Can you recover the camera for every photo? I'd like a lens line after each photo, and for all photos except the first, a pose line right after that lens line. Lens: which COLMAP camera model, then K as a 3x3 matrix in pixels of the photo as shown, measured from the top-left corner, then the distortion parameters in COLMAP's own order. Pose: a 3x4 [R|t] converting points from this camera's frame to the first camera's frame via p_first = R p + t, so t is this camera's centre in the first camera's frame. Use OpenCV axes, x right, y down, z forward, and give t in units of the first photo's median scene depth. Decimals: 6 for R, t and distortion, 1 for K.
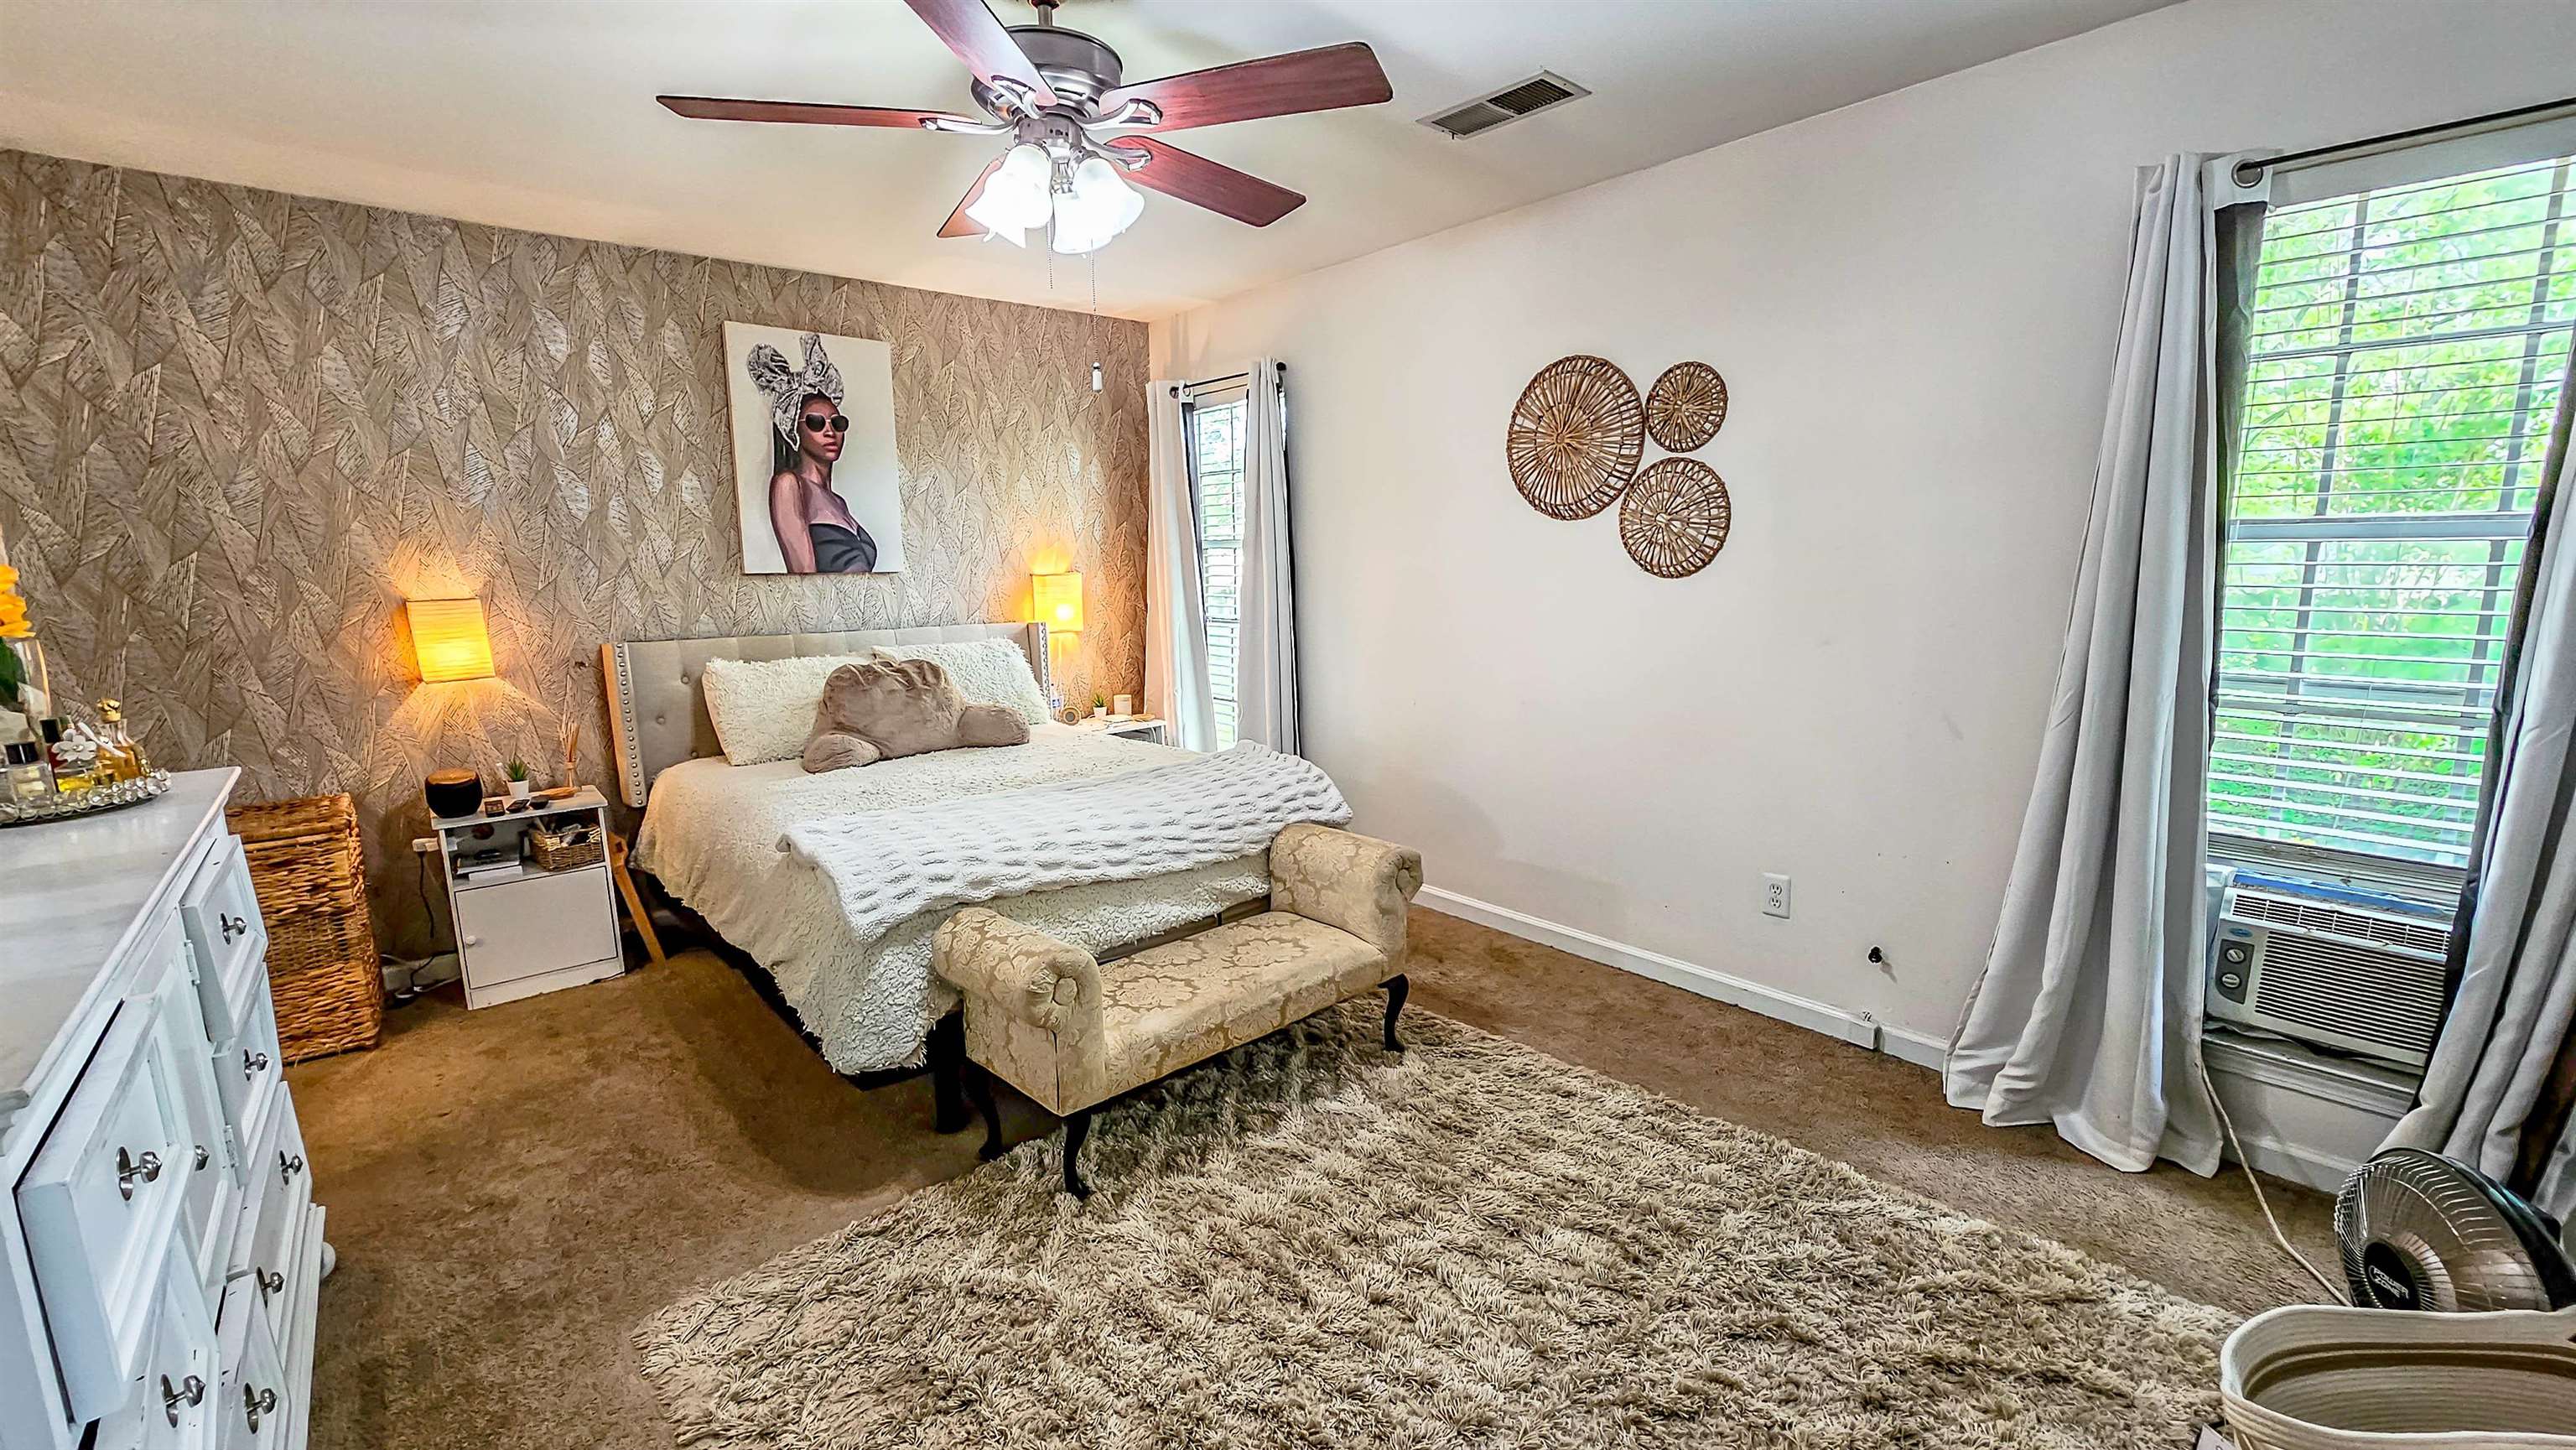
lens RADIAL K [[1059.4, 0, 1293.9], [0, 1059.4, 730.7], [0, 0, 1]] dist [-0.002294, -0.000096]
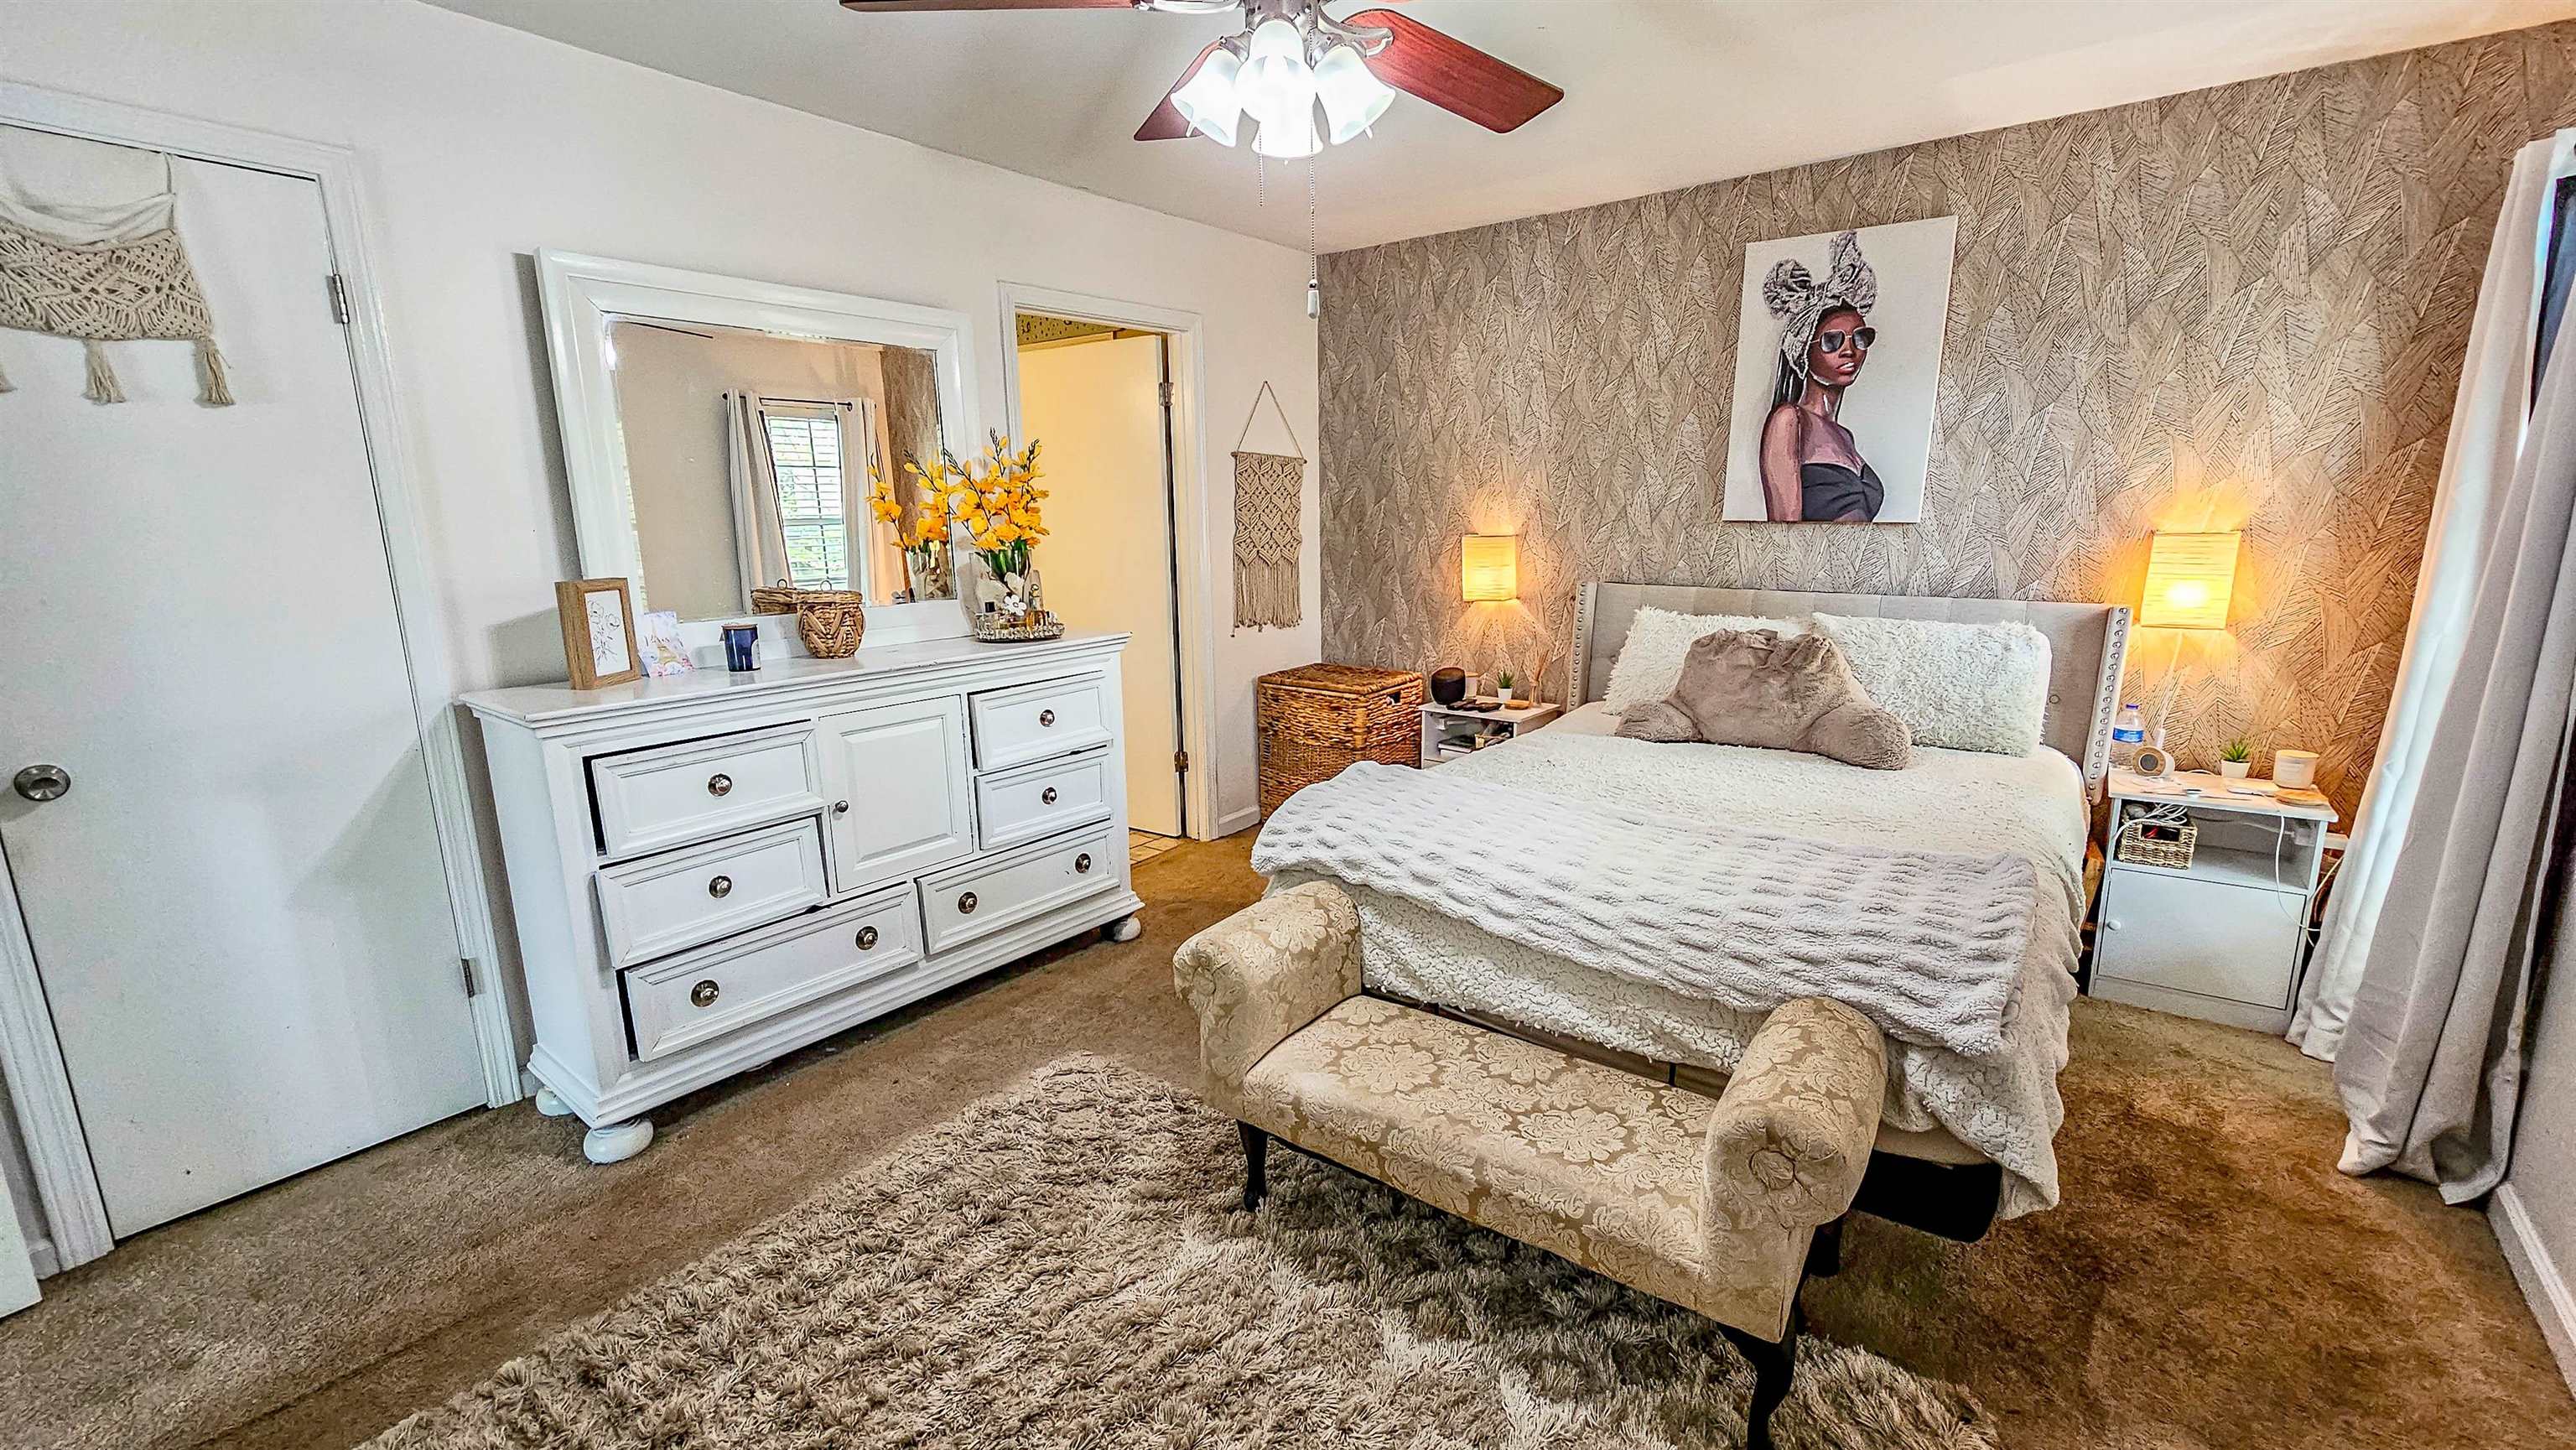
lens RADIAL K [[1059.4, 0, 1293.9], [0, 1059.4, 730.7], [0, 0, 1]] dist [-0.002294, -0.000096]
pose [[0.186221, 0.217493, -0.958133, 0.341817], [-0.154672, 0.969521, 0.190016, -0.085100], [0.970257, 0.112811, 0.214185, 0.440185]]
